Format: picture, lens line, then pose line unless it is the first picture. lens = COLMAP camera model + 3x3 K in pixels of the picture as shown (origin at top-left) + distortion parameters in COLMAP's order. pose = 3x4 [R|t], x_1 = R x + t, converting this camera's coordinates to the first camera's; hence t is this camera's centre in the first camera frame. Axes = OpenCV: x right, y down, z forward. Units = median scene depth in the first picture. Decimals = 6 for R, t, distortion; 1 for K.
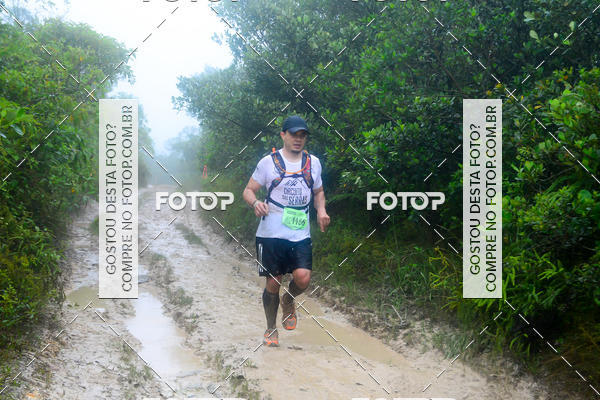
lens RADIAL K [[1037.6, 0, 316.8], [0, 1037.6, 209.3], [0, 0, 1]] dist [0.133509, 0.194210]
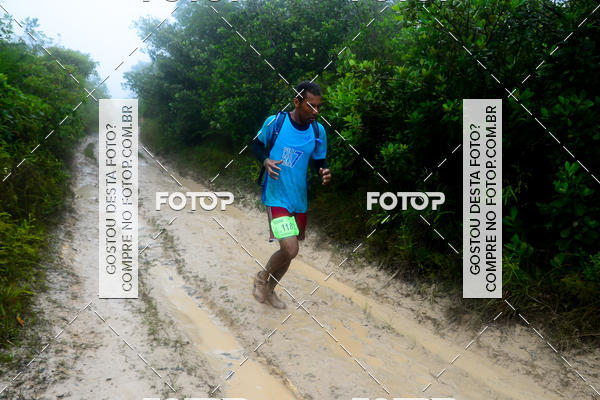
lens RADIAL K [[517.4, 0, 305.9], [0, 517.4, 209.9], [0, 0, 1]] dist [-0.084915, 0.135525]
pose [[0.980466, -0.069968, 0.183824, 0.013262], [0.040218, 0.986160, 0.160844, -0.023879], [-0.192533, -0.150309, 0.969710, -0.049492]]
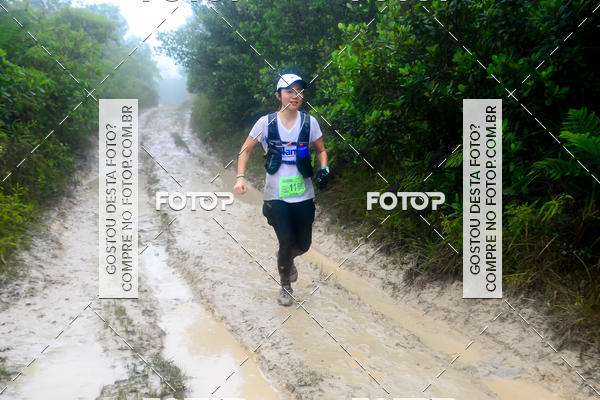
lens RADIAL K [[849.5, 0, 327.2], [0, 849.5, 211.6], [0, 0, 1]] dist [0.020423, 0.093218]
pose [[0.997331, -0.072935, 0.003468, 0.141081], [0.071999, 0.990222, 0.119485, -0.007246], [-0.012149, -0.118917, 0.992830, -0.367466]]
